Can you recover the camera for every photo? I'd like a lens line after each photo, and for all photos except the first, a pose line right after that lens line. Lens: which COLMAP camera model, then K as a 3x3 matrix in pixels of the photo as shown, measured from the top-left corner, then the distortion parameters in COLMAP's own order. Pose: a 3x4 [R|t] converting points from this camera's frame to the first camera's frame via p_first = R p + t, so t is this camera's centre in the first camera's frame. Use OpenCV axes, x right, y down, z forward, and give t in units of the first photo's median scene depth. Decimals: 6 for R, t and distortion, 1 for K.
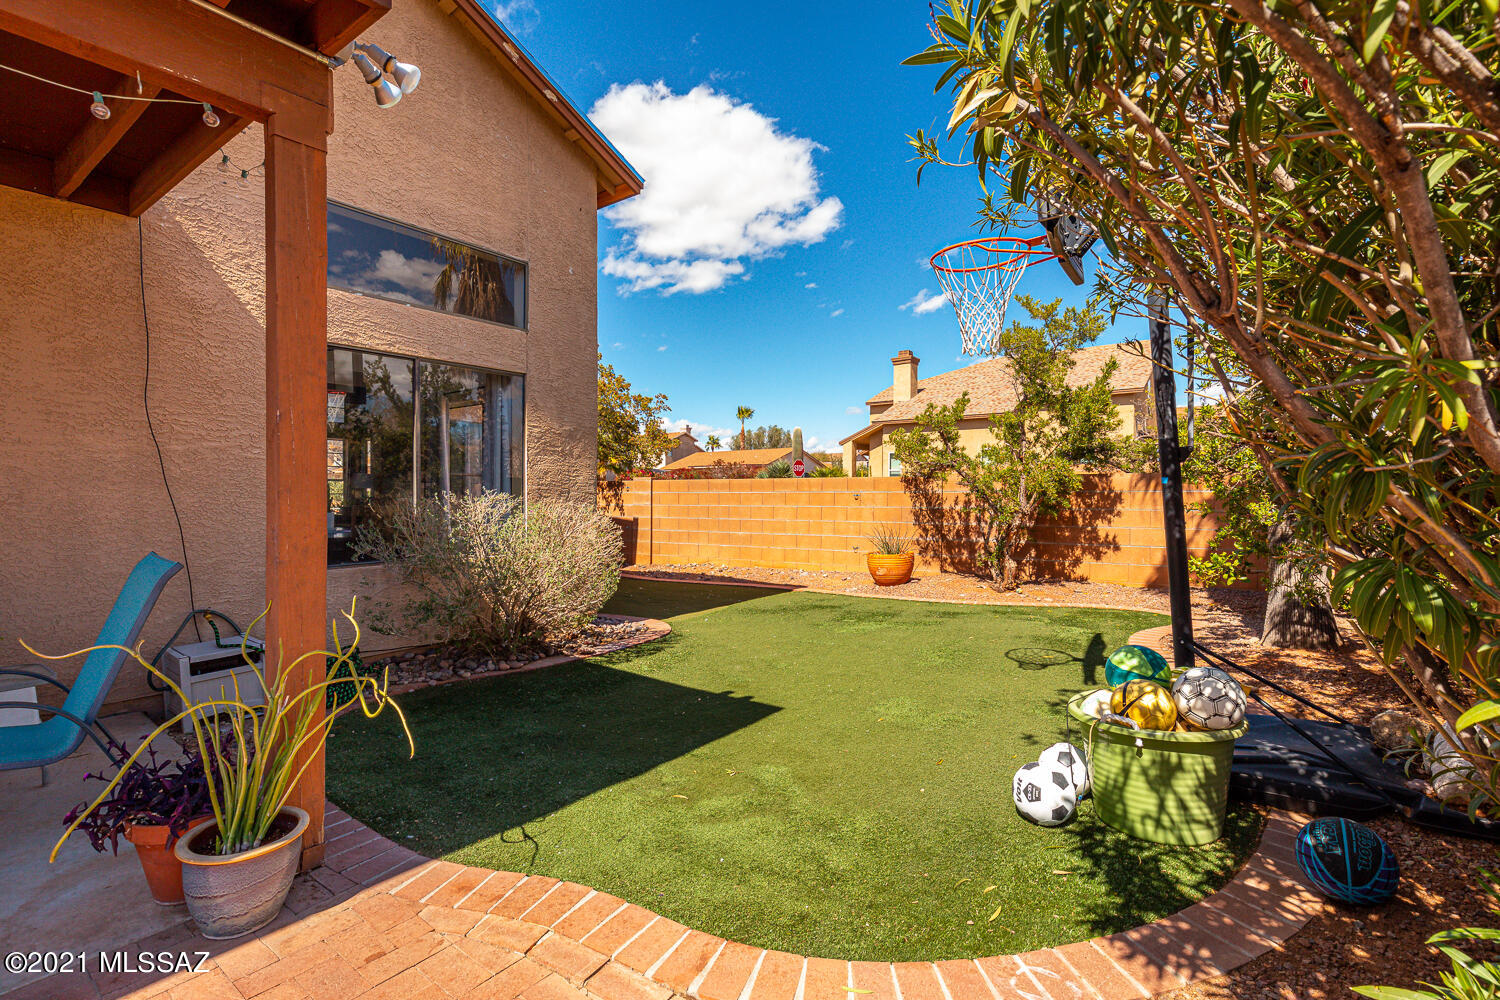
lens RADIAL K [[668.7, 0, 750.0], [0, 668.7, 500.0], [0, 0, 1]] dist [0.000200, 0.000022]
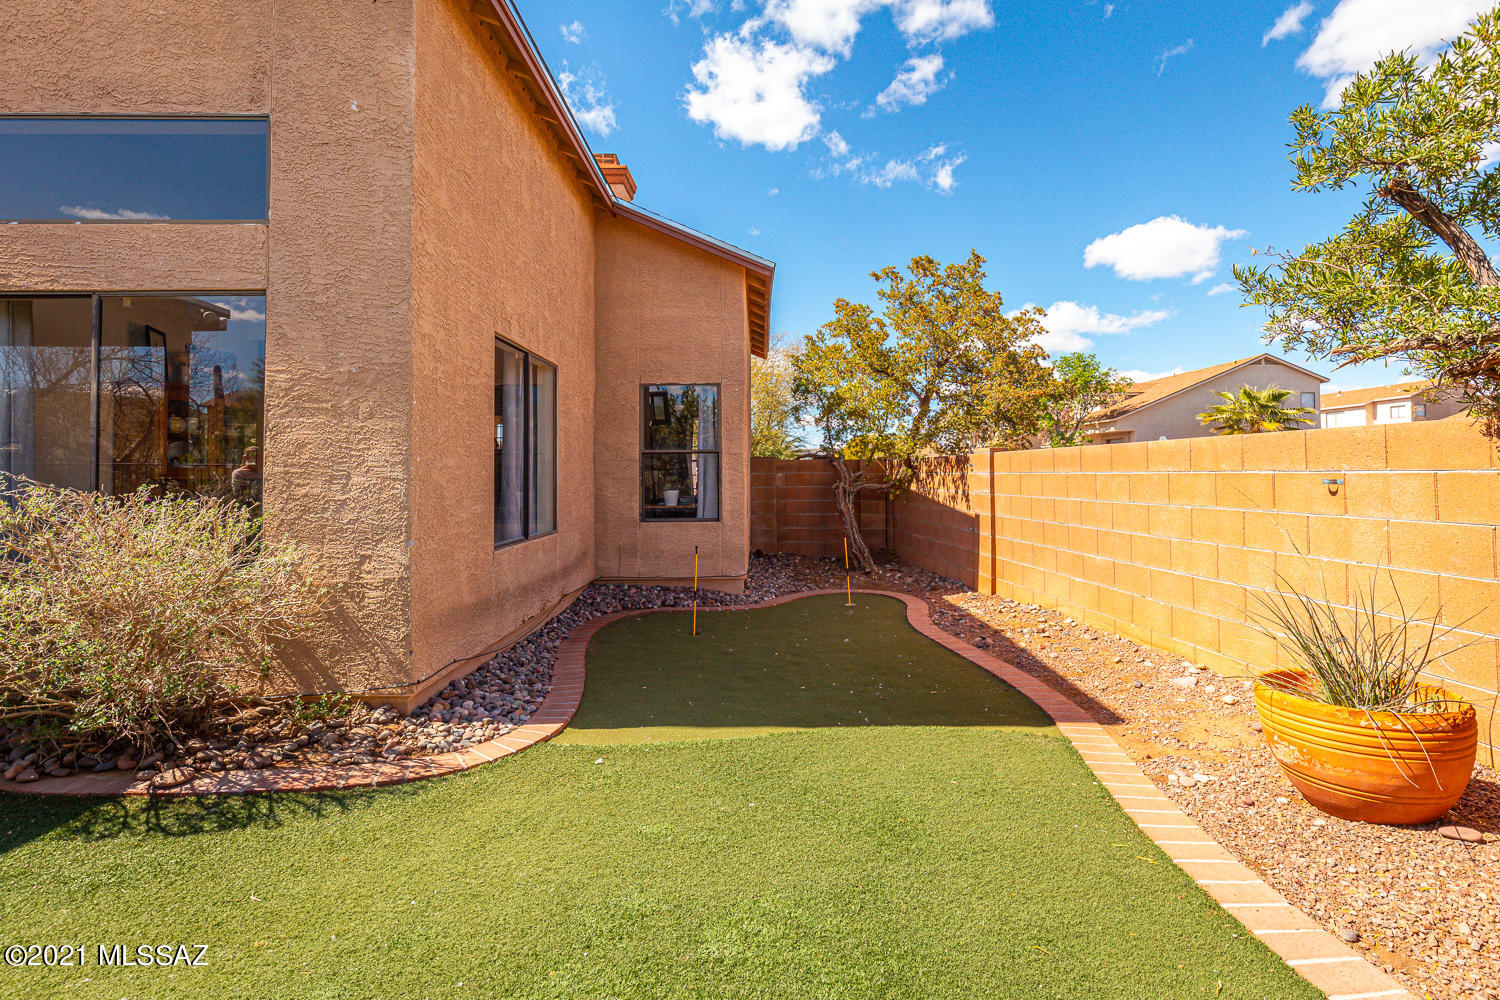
lens RADIAL K [[694.0, 0, 749.7], [0, 694.0, 455.2], [0, 0, 1]] dist [0.000688, 0.000245]
pose [[0.601623, -0.022161, -0.798473, 0.291871], [-0.005035, 0.999490, -0.031534, -0.008760], [0.798765, 0.022991, 0.601204, 0.617740]]
